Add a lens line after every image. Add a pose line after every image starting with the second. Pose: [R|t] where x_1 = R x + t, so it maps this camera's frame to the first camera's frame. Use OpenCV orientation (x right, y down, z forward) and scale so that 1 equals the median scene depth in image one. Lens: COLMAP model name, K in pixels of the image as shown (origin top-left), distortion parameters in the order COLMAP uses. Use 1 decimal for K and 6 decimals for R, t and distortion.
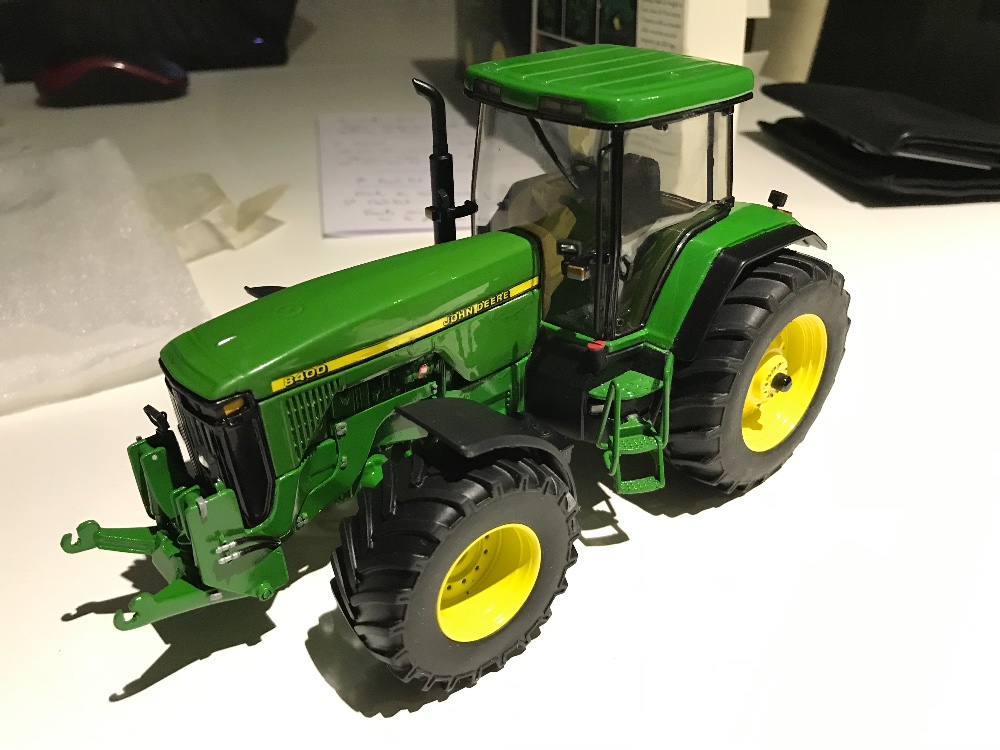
lens RADIAL K [[868.5, 0, 504.7], [0, 868.5, 381.6], [0, 0, 1]] dist [-0.005704, 0.000357]
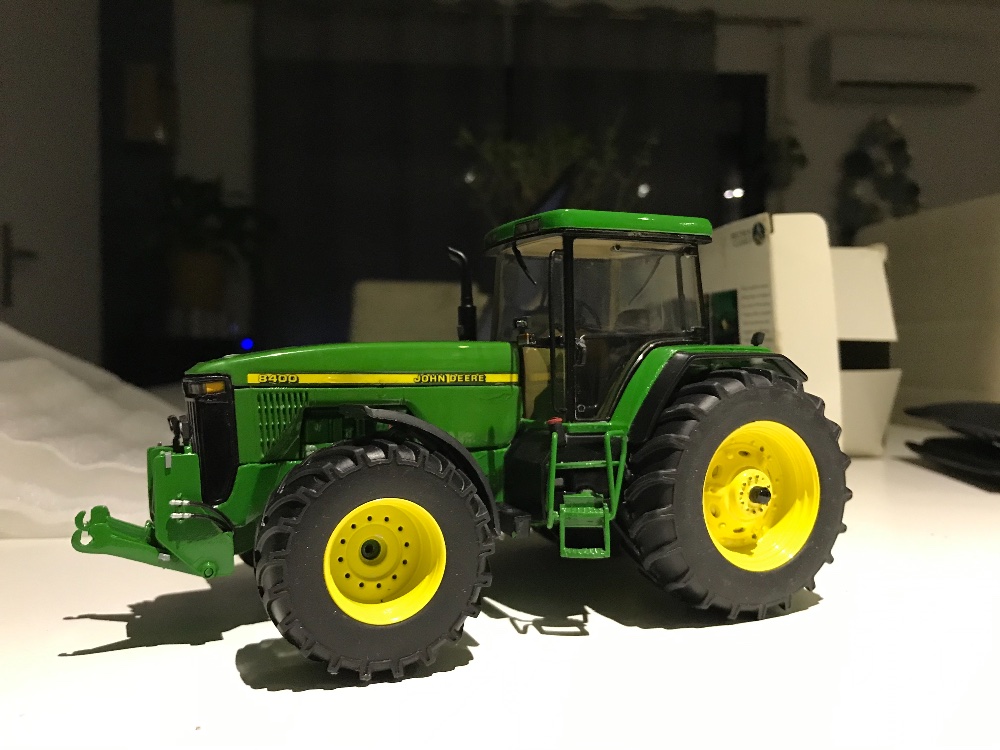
lens RADIAL K [[868.5, 0, 502.2], [0, 868.5, 375.8], [0, 0, 1]] dist [-0.005704, 0.000357]
pose [[0.957004, 0.003828, -0.290050, 0.370108], [-0.144741, 0.872841, -0.466045, 0.441112], [0.251384, 0.487989, 0.835866, 0.033539]]
